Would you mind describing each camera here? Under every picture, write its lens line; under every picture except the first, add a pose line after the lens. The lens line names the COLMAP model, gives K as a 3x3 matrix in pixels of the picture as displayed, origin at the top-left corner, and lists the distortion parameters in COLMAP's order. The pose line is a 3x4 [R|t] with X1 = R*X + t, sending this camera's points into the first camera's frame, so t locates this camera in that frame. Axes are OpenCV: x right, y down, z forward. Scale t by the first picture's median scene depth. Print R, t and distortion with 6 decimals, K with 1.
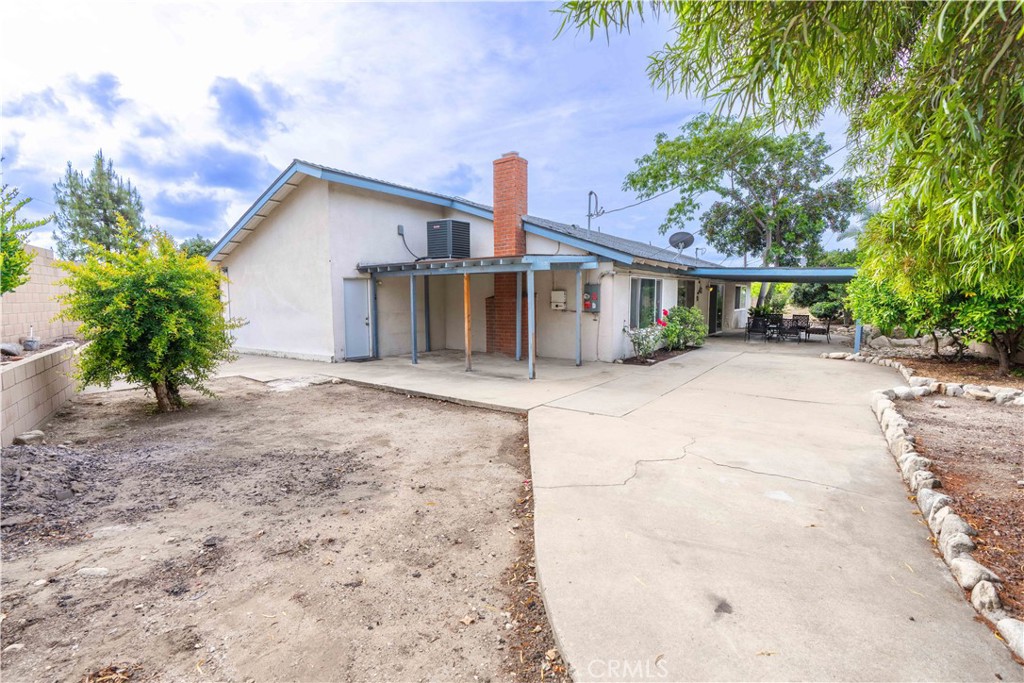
lens RADIAL K [[464.1, 0, 512.9], [0, 464.1, 340.4], [0, 0, 1]] dist [0.000217, 0.000333]
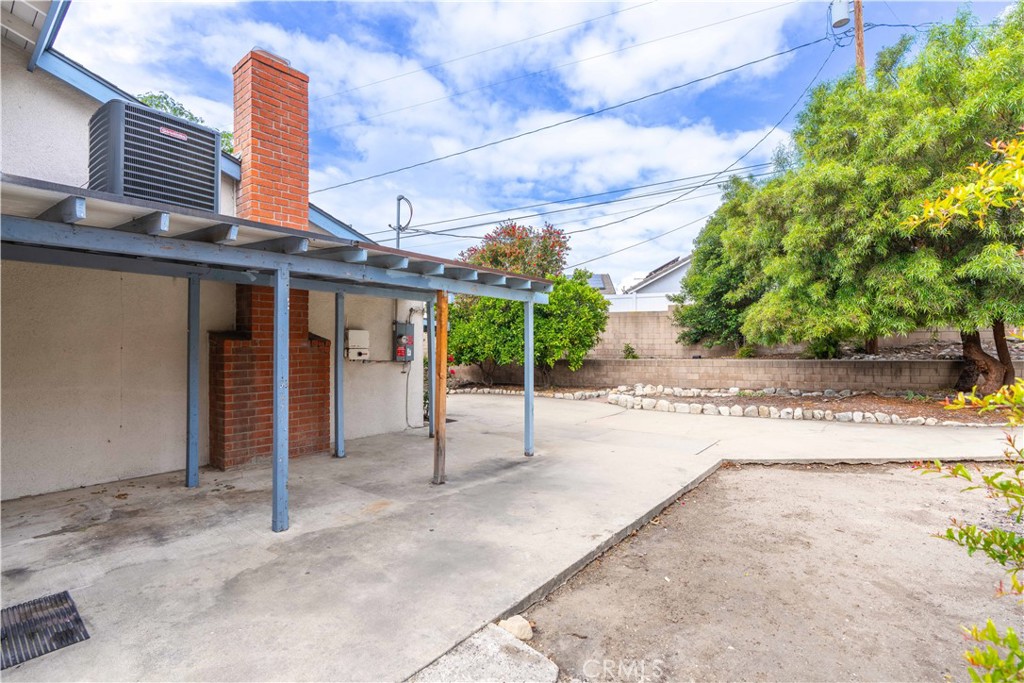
lens RADIAL K [[464.1, 0, 508.3], [0, 464.1, 342.2], [0, 0, 1]] dist [0.000217, 0.000333]
pose [[0.023204, 0.011423, 0.999665, -0.411932], [0.089601, 0.995887, -0.013460, -0.050112], [-0.995707, 0.089883, 0.022085, 0.618158]]
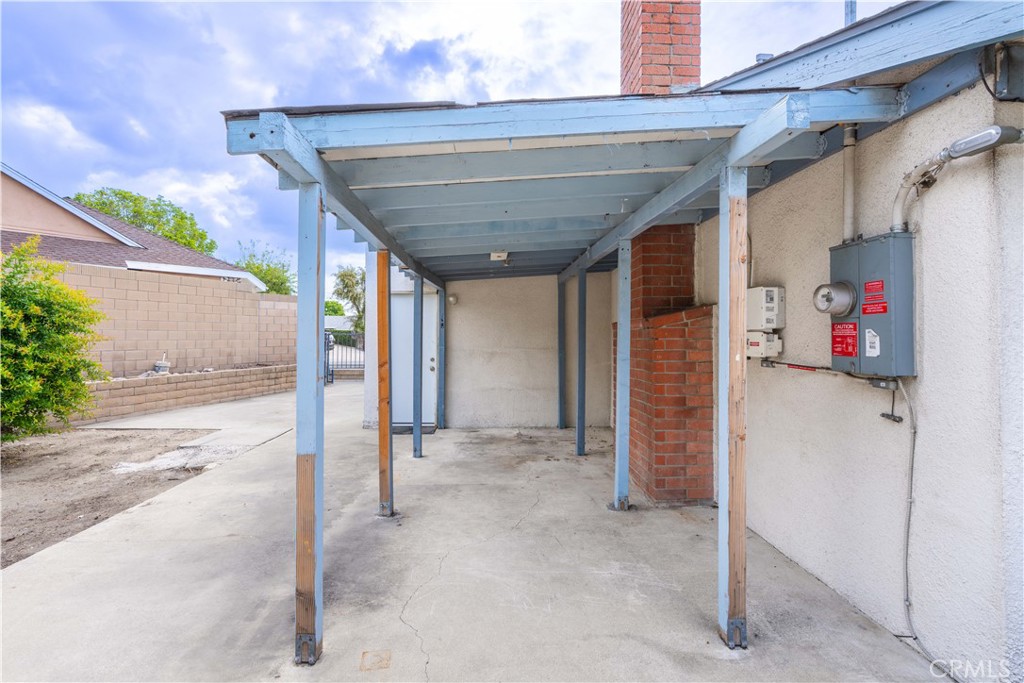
lens RADIAL K [[488.3, 0, 505.0], [0, 488.3, 337.6], [0, 0, 1]] dist [-0.001968, 0.000433]
pose [[0.625921, 0.008751, -0.779838, 0.177153], [-0.077338, 0.995705, -0.050901, -0.041214], [0.776043, 0.092171, 0.623909, 0.563308]]
